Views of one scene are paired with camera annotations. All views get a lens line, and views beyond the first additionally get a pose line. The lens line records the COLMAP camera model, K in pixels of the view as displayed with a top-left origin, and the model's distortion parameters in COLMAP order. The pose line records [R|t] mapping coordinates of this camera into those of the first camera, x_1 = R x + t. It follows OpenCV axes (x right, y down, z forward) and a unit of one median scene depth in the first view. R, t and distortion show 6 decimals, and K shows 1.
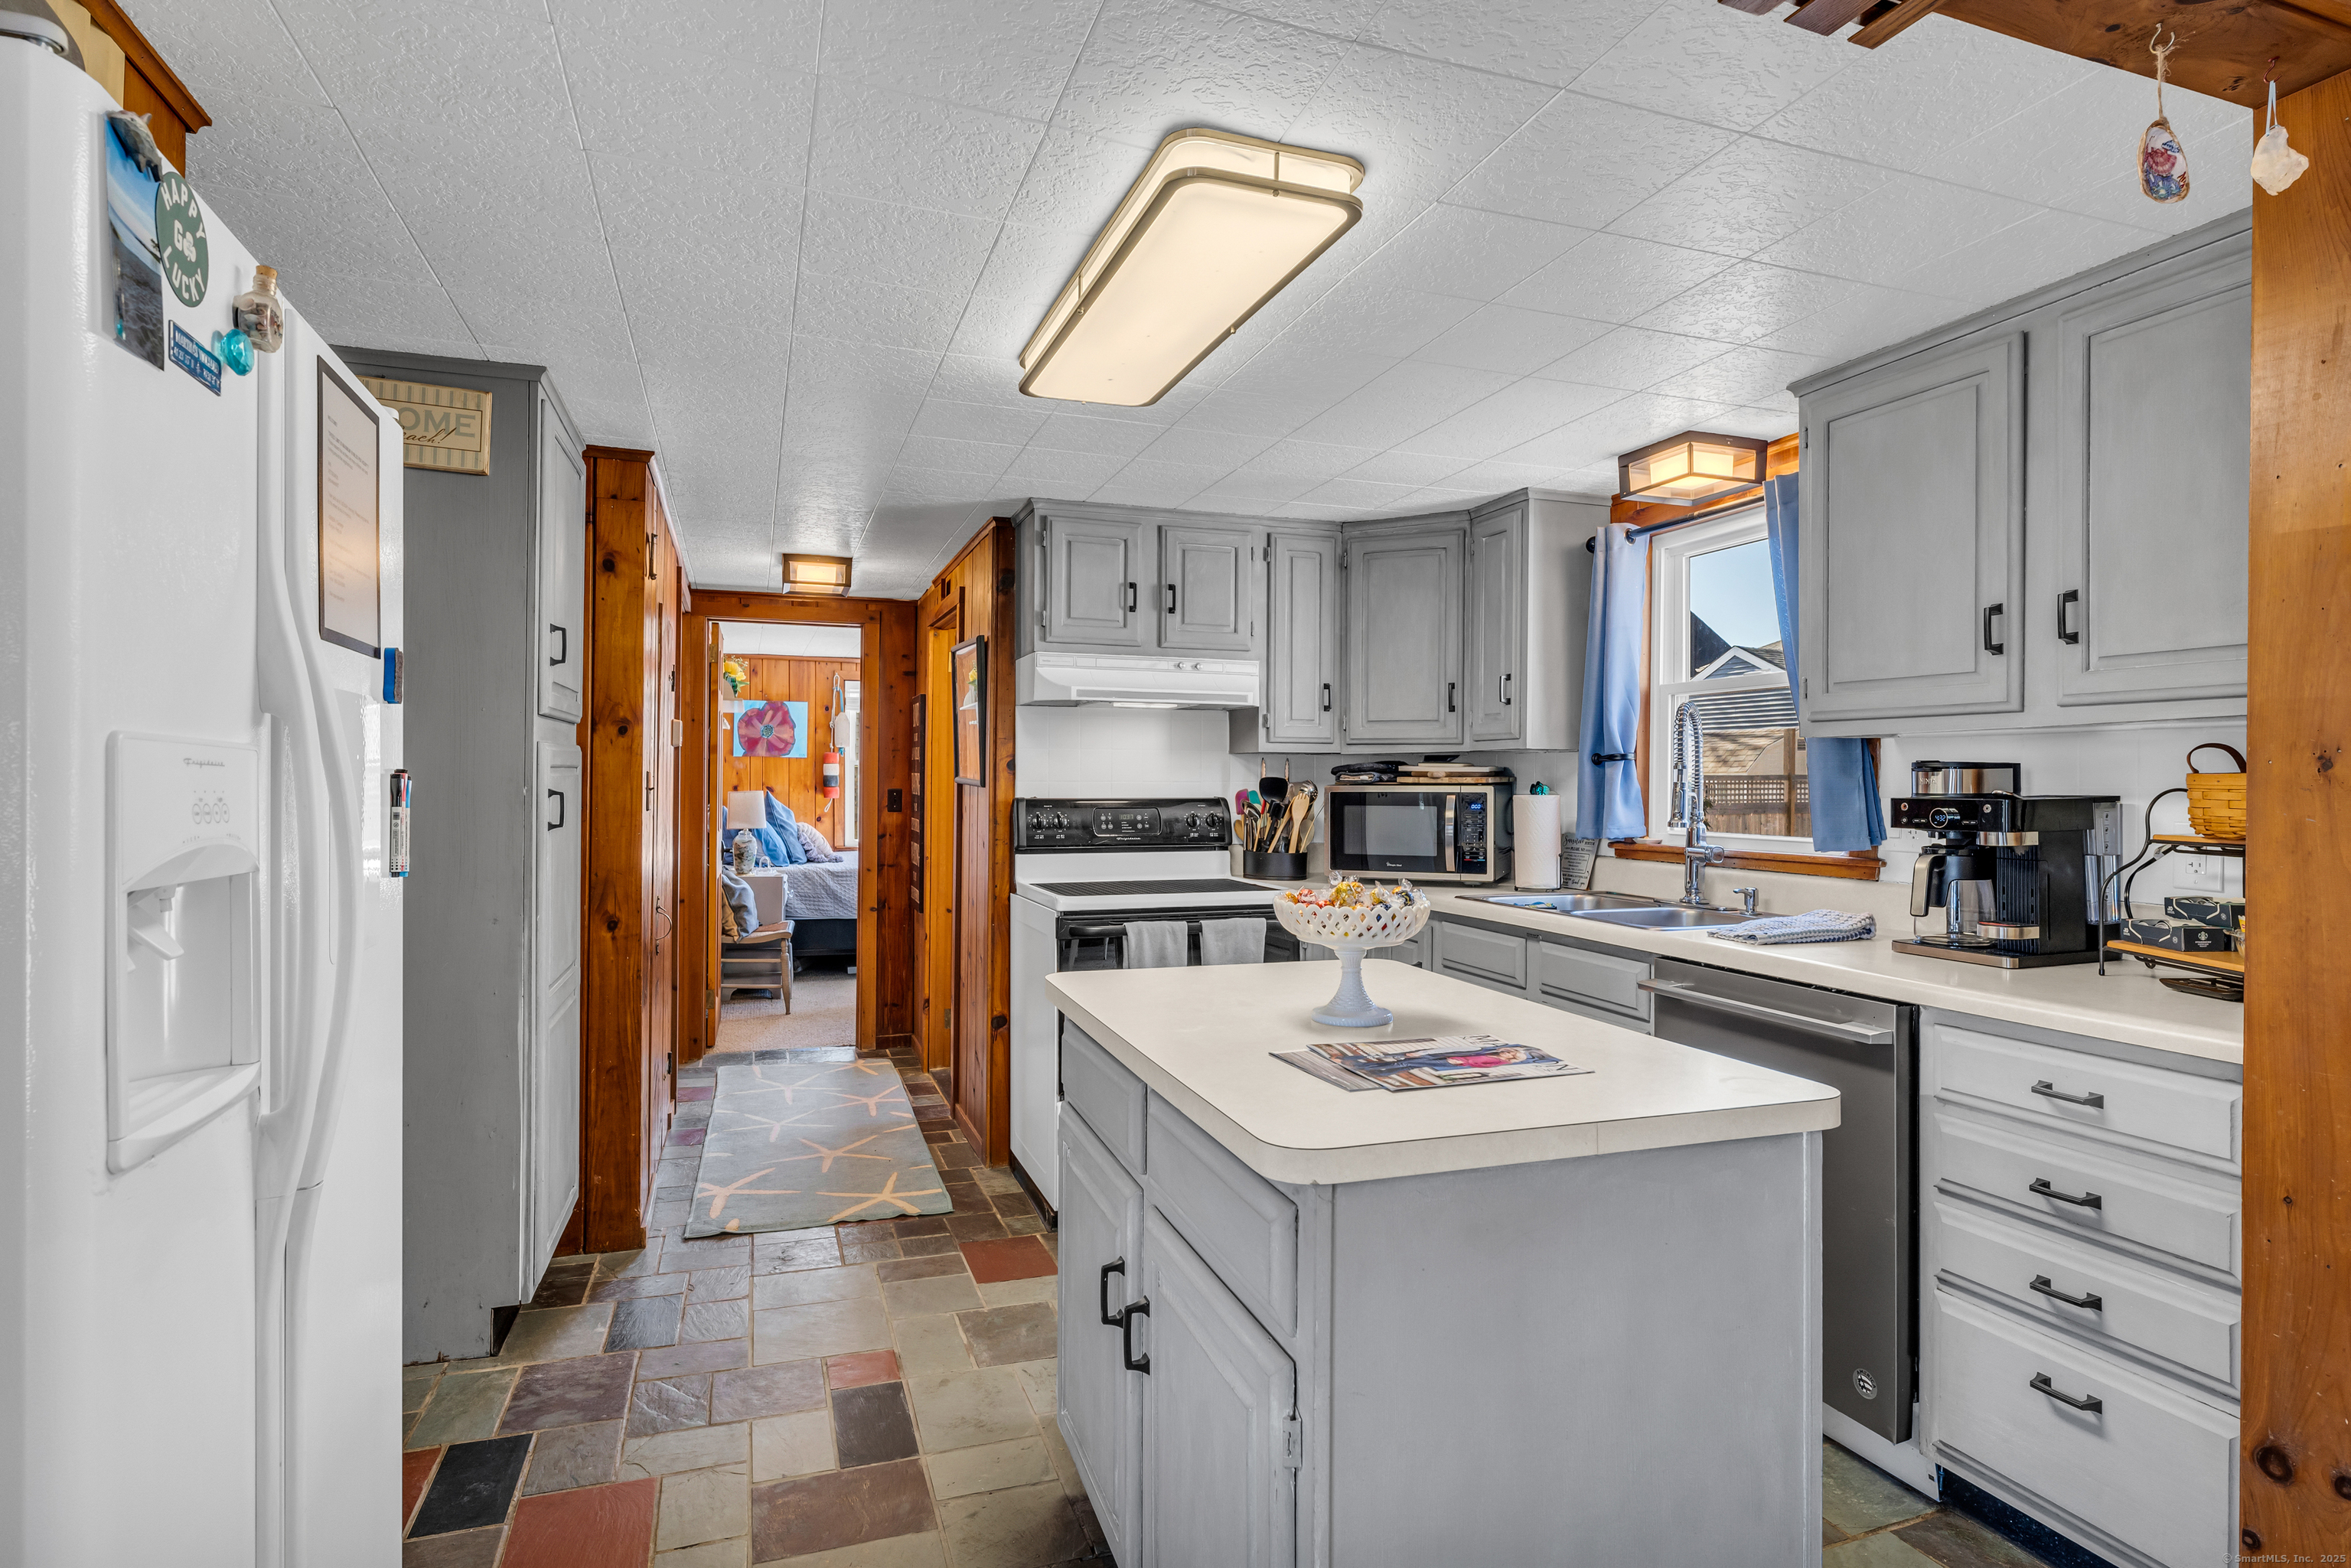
lens RADIAL K [[1195.9, 0, 1170.8], [0, 1195.9, 781.4], [0, 0, 1]] dist [-0.004608, 0.000456]
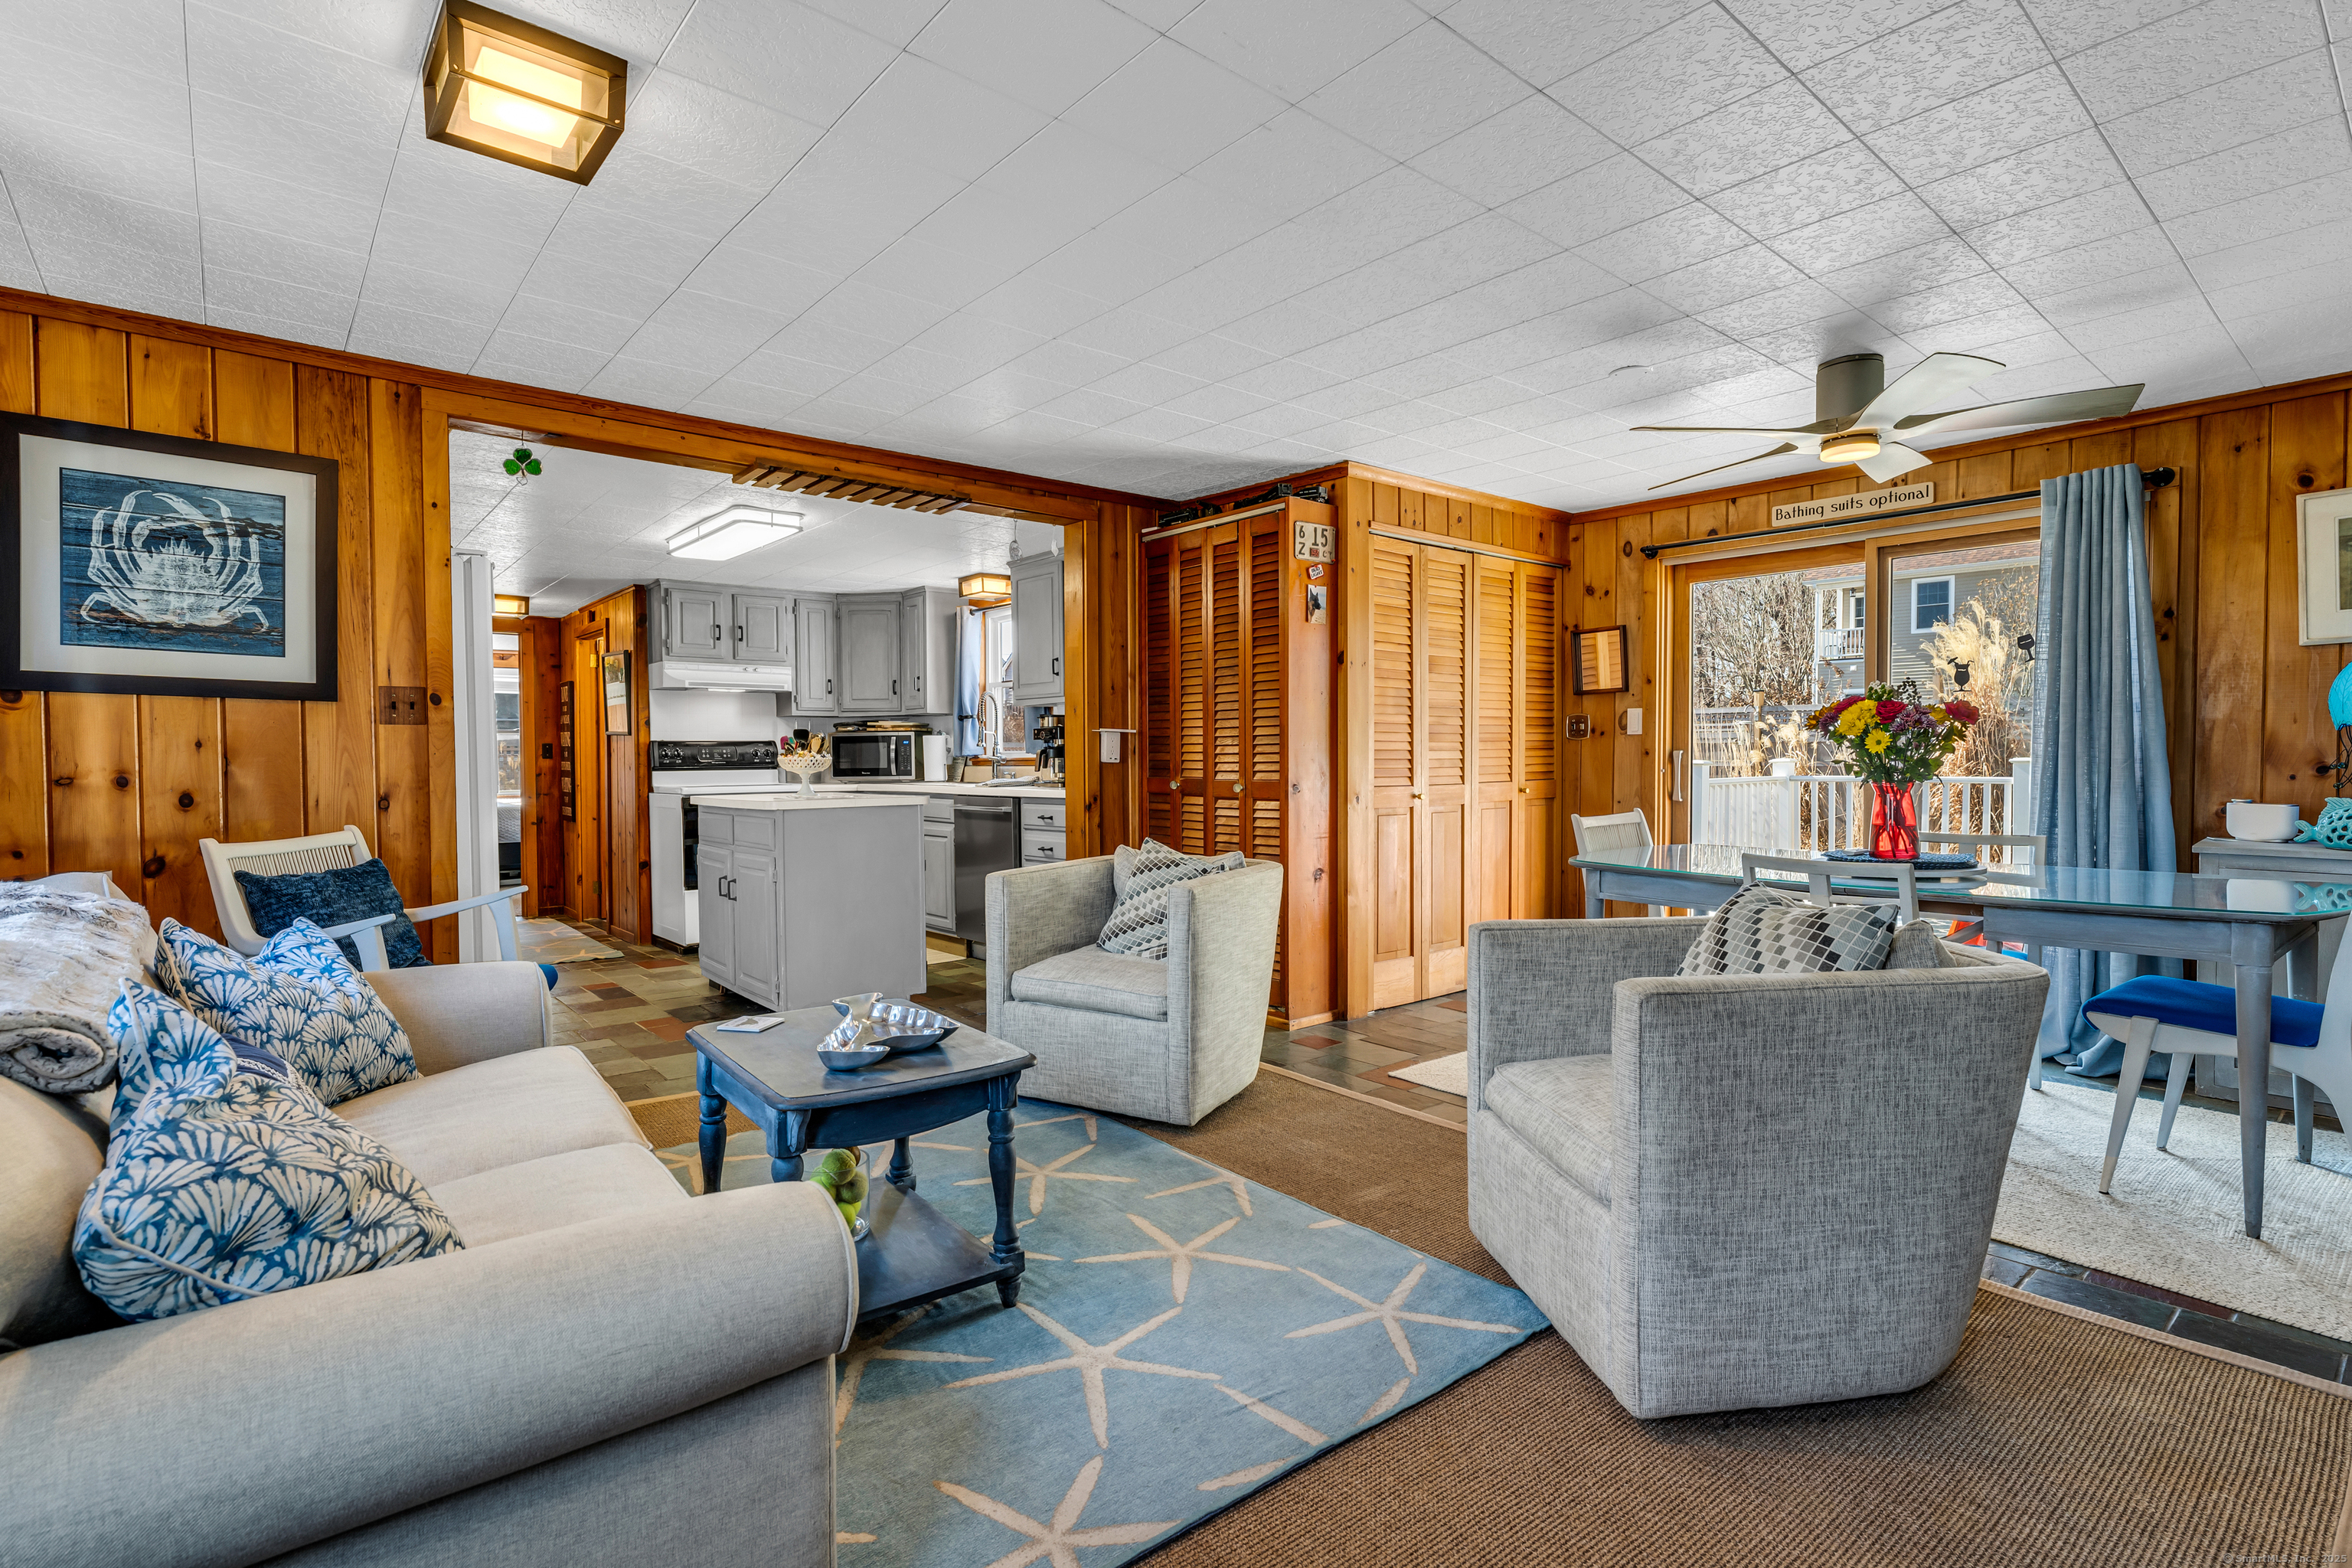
lens RADIAL K [[1119.3, 0, 1172.3], [0, 1119.3, 782.1], [0, 0, 1]] dist [-0.002948, 0.000616]
pose [[0.935355, -0.020600, 0.353111, 0.009473], [0.013117, 0.999636, 0.023572, 0.048004], [-0.353468, -0.017416, 0.935285, -0.885483]]
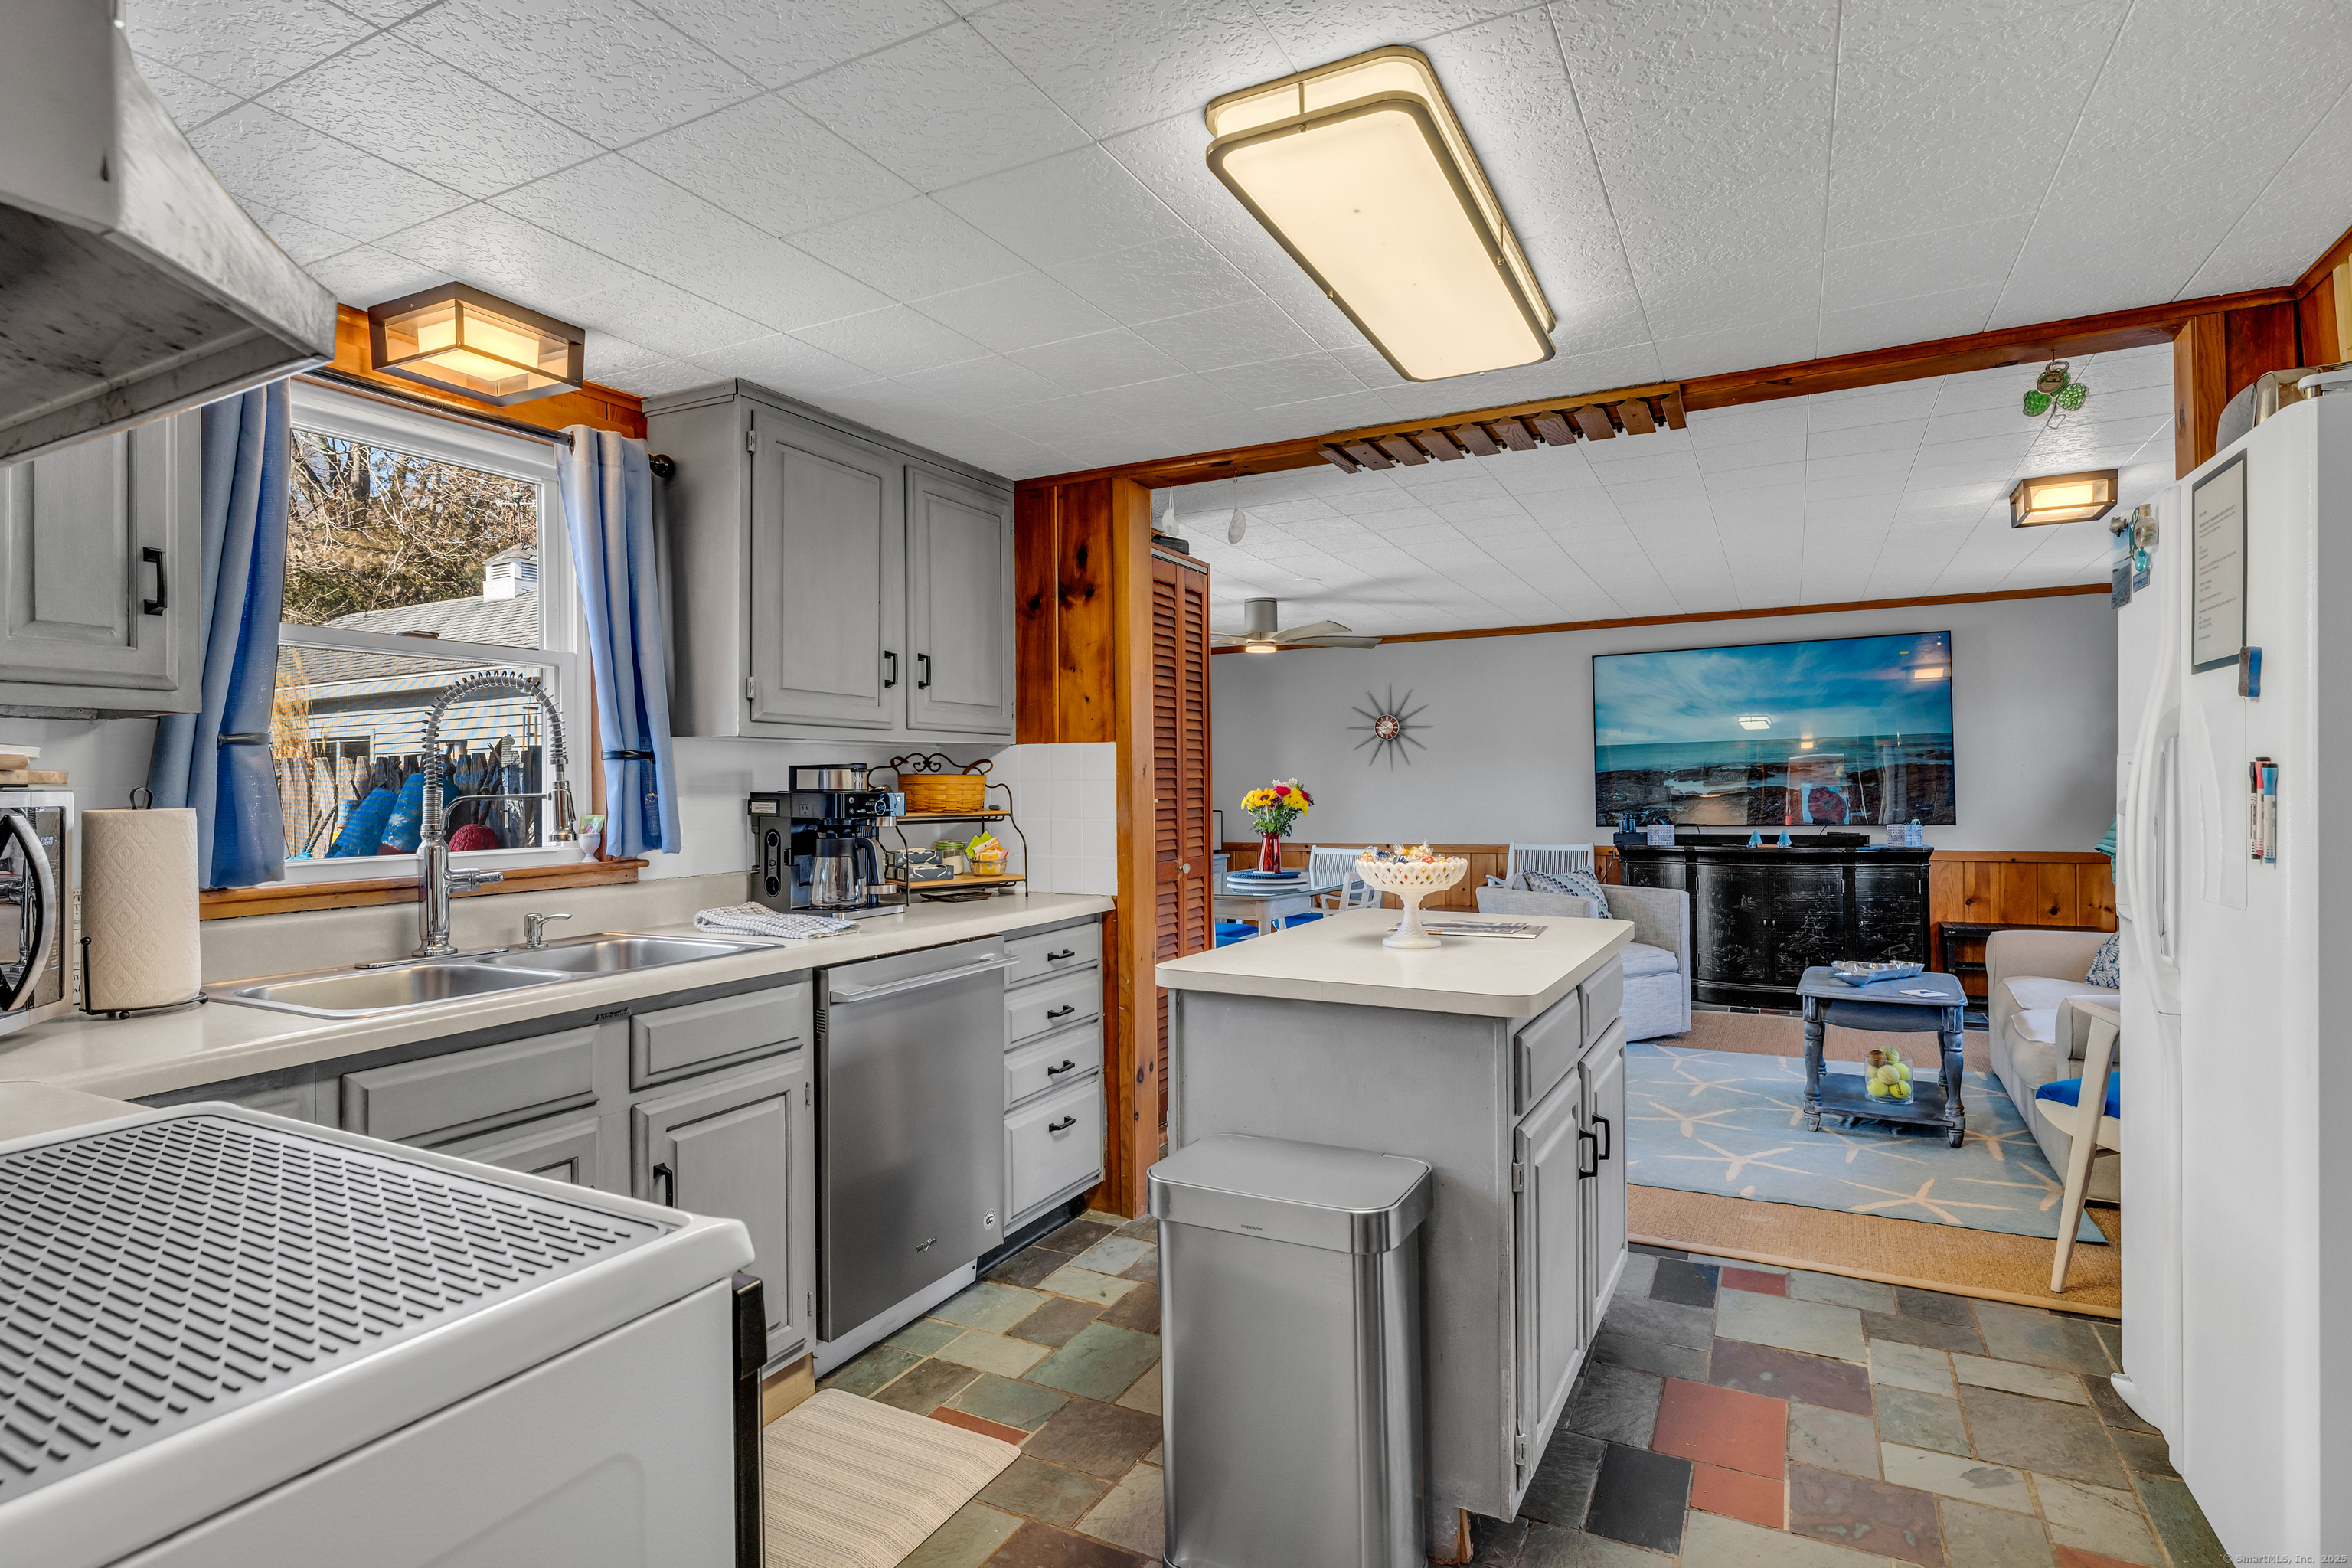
lens RADIAL K [[1172.9, 0, 1176.0], [0, 1172.9, 784.0], [0, 0, 1]] dist [-0.005793, -0.000594]
pose [[-0.679485, 0.002892, 0.733684, -0.301948], [0.005795, 0.999982, 0.001425, 0.002950], [-0.733666, 0.005220, -0.679490, 0.959949]]
